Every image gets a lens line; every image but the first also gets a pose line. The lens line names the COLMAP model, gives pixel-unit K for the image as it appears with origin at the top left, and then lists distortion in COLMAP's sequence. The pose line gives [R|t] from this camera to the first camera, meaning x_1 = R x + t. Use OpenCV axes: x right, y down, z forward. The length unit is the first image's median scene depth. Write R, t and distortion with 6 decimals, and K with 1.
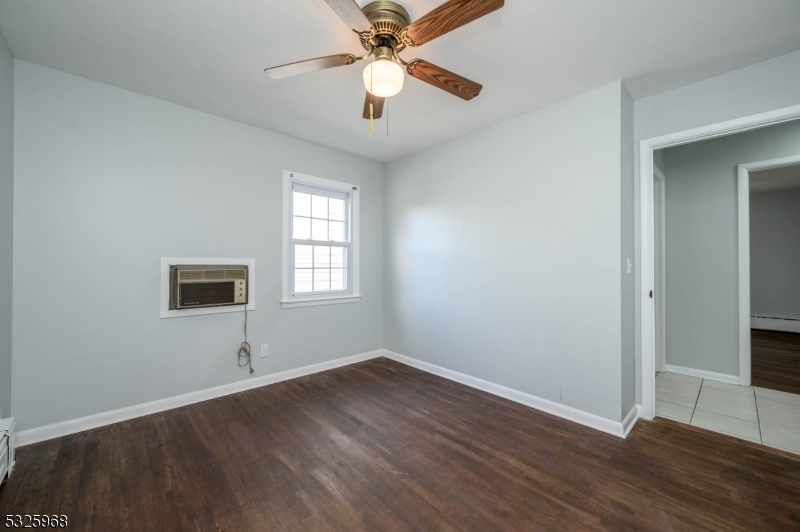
lens RADIAL K [[315.7, 0, 398.5], [0, 315.7, 261.2], [0, 0, 1]] dist [0.003374, -0.000916]
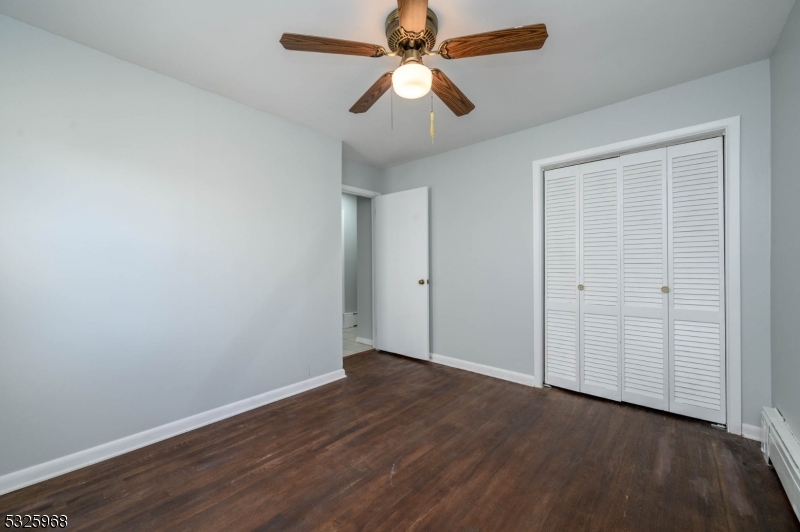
lens RADIAL K [[315.7, 0, 397.7], [0, 315.7, 263.9], [0, 0, 1]] dist [0.003374, -0.000916]
pose [[-0.094945, -0.003127, 0.995478, -0.696555], [-0.006025, 0.999979, 0.002567, 0.005860], [-0.995464, -0.005754, -0.094962, 0.752911]]
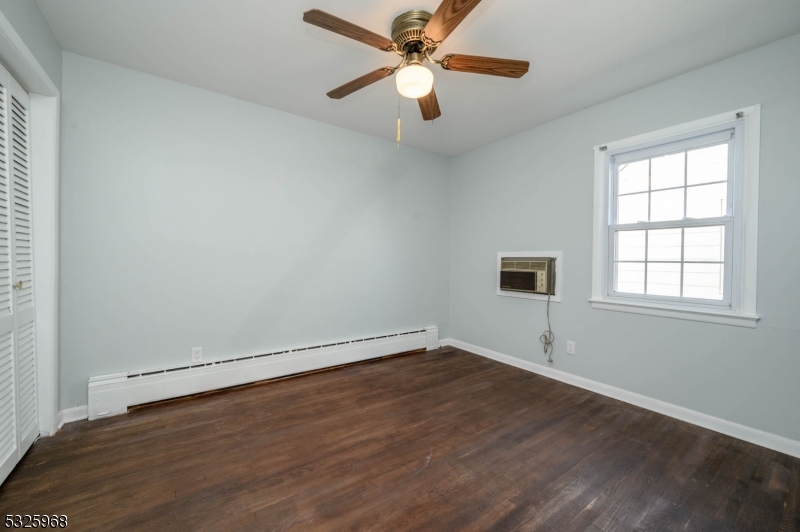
lens RADIAL K [[315.7, 0, 394.8], [0, 315.7, 263.2], [0, 0, 1]] dist [0.003374, -0.000916]
pose [[-0.135312, 0.004723, -0.990792, 0.692582], [-0.001870, 0.999986, 0.005022, 0.030744], [0.990801, 0.002532, -0.135301, 0.714478]]
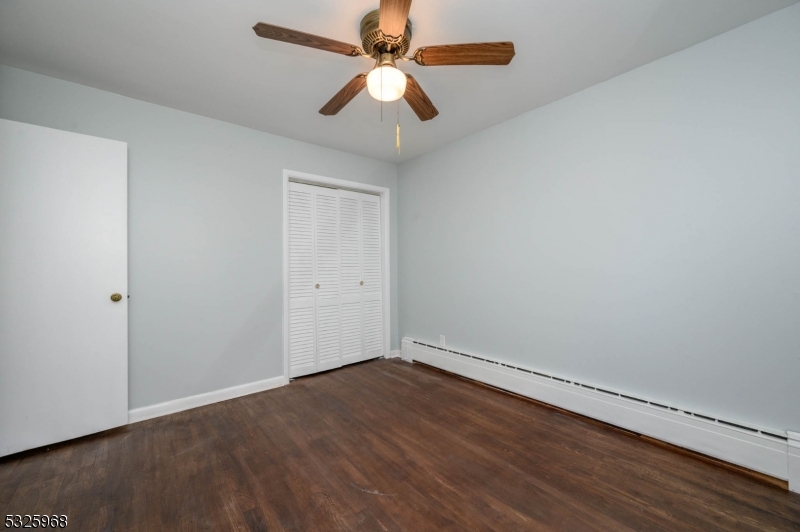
lens RADIAL K [[315.7, 0, 397.6], [0, 315.7, 265.3], [0, 0, 1]] dist [0.003374, -0.000916]
pose [[-0.998183, 0.008264, 0.059691, -0.093329], [0.007276, 0.999833, -0.016750, 0.021924], [-0.059820, -0.016285, -0.998076, 1.330433]]
